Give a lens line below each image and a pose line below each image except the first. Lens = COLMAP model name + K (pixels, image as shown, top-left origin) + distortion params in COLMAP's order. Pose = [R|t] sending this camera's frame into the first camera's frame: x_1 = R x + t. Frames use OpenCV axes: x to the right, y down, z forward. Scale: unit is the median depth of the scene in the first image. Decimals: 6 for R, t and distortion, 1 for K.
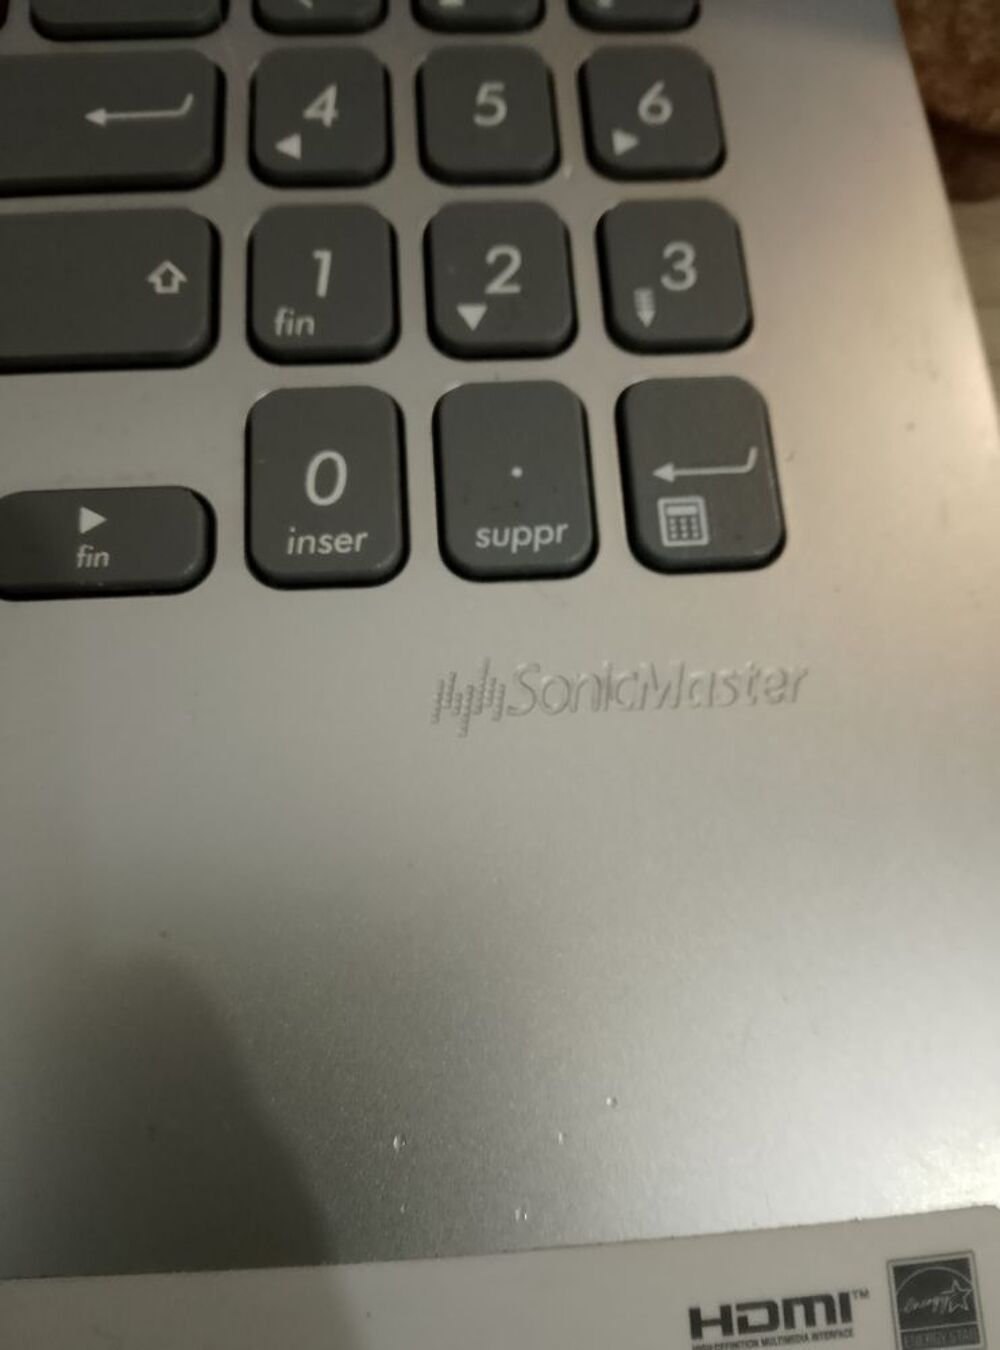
lens RADIAL K [[925.2, 0, 500.0], [0, 925.2, 675.0], [0, 0, 1]] dist [0.002969, -0.040238]
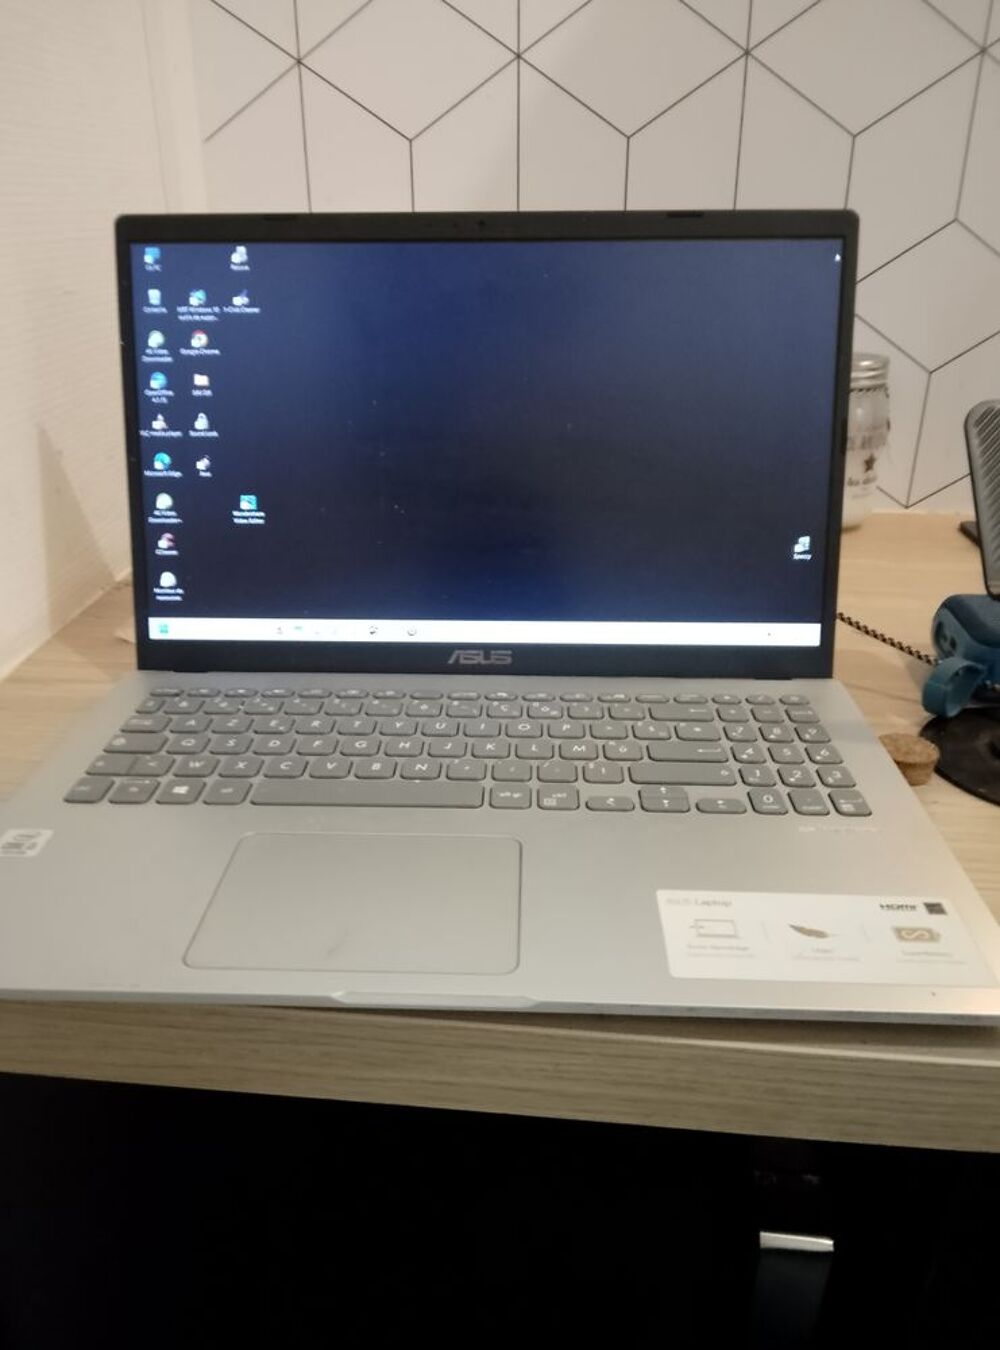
lens RADIAL K [[975.3, 0, 500.0], [0, 975.3, 675.0], [0, 0, 1]] dist [0.057568, -0.105229]
pose [[0.993788, -0.003193, -0.111245, -0.984094], [-0.083883, 0.635429, -0.767590, 3.328150], [0.073139, 0.772153, 0.631213, -2.742000]]
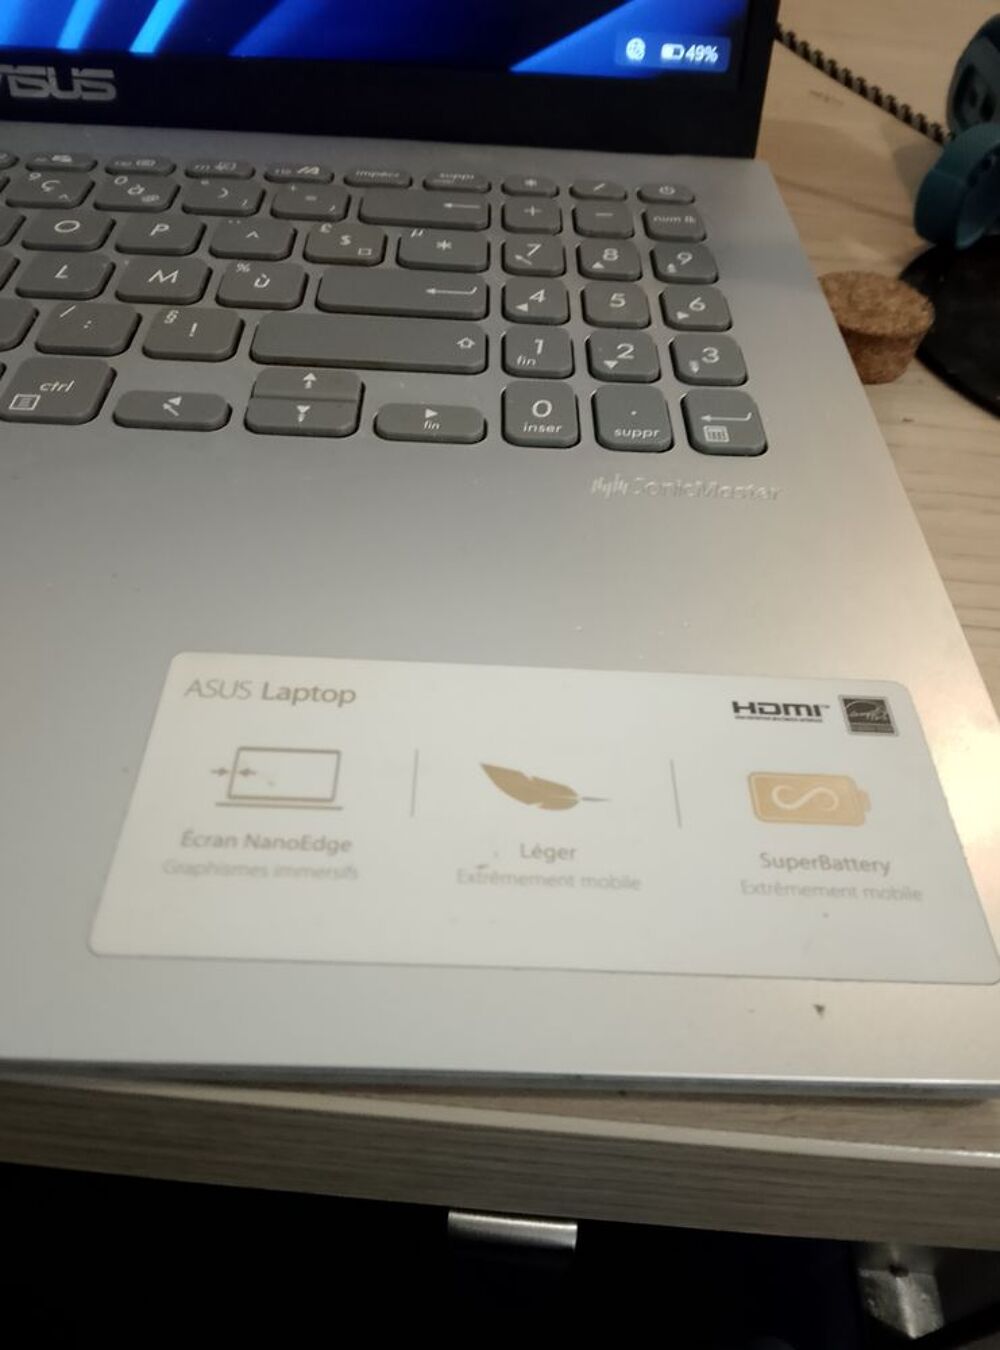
lens RADIAL K [[975.3, 0, 500.0], [0, 975.3, 675.0], [0, 0, 1]] dist [0.057568, -0.105229]
pose [[0.997778, 0.054952, -0.037685, -0.164511], [-0.065993, 0.893143, -0.444904, 1.290397], [0.009209, 0.446403, 0.894785, -0.692105]]
